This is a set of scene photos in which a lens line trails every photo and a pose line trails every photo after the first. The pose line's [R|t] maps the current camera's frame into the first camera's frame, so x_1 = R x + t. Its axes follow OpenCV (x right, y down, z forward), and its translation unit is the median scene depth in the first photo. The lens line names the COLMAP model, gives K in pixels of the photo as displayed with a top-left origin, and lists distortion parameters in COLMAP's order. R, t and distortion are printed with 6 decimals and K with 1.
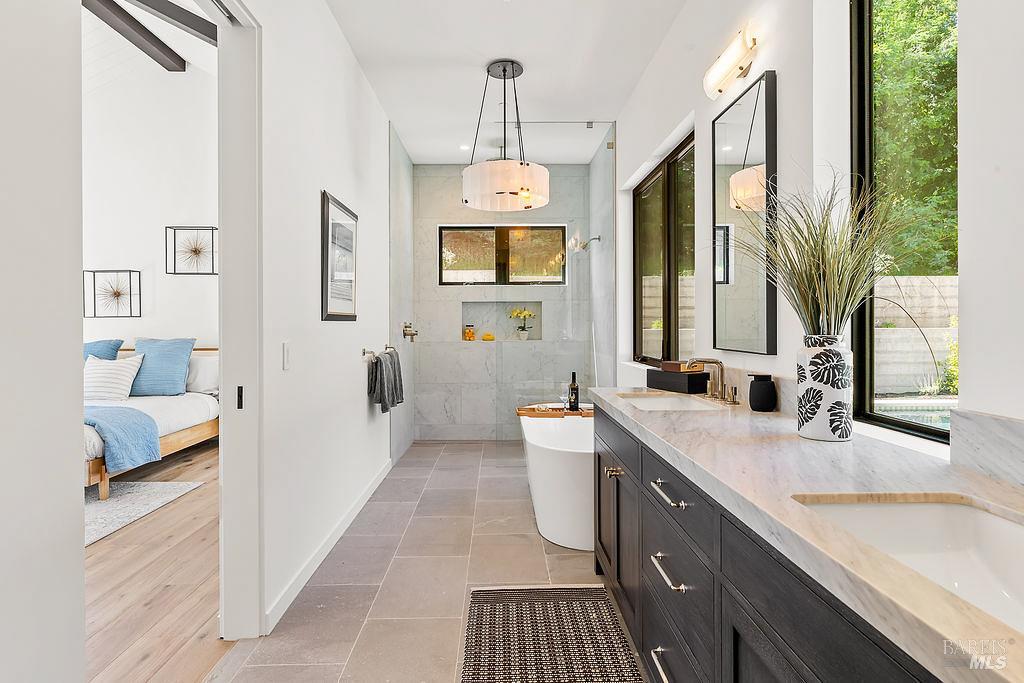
lens RADIAL K [[533.2, 0, 514.4], [0, 533.2, 332.3], [0, 0, 1]] dist [-0.006901, 0.001693]
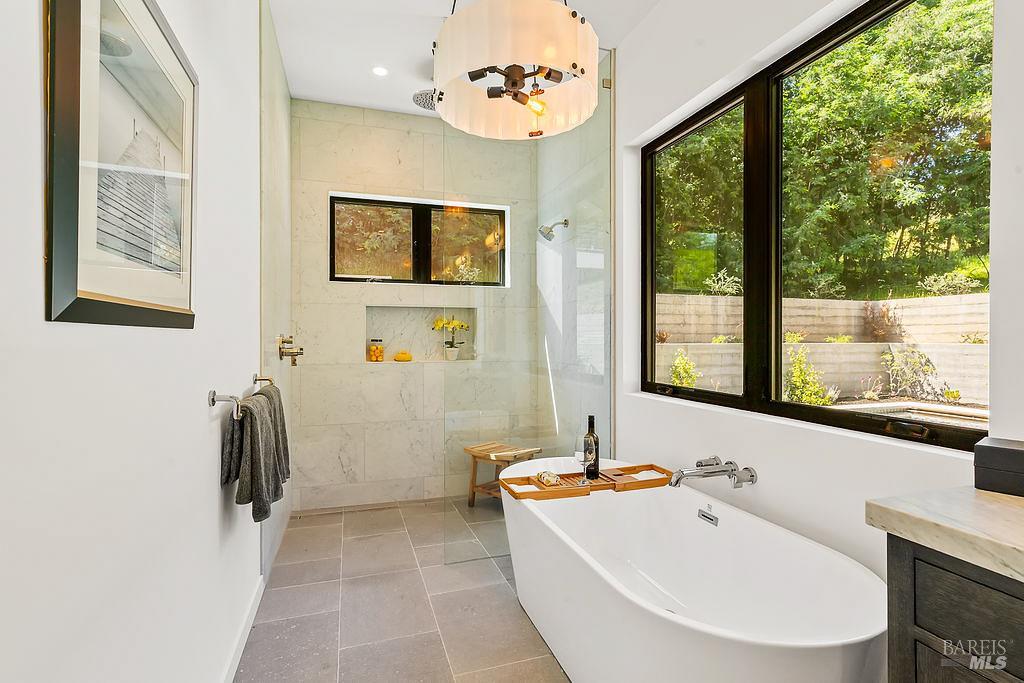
lens RADIAL K [[492.8, 0, 507.0], [0, 492.8, 343.5], [0, 0, 1]] dist [0.003364, 0.001037]
pose [[0.961441, 0.000977, 0.275010, -0.099376], [0.000762, 0.999980, -0.006215, -0.004271], [-0.275010, 0.006185, 0.961421, 0.333886]]
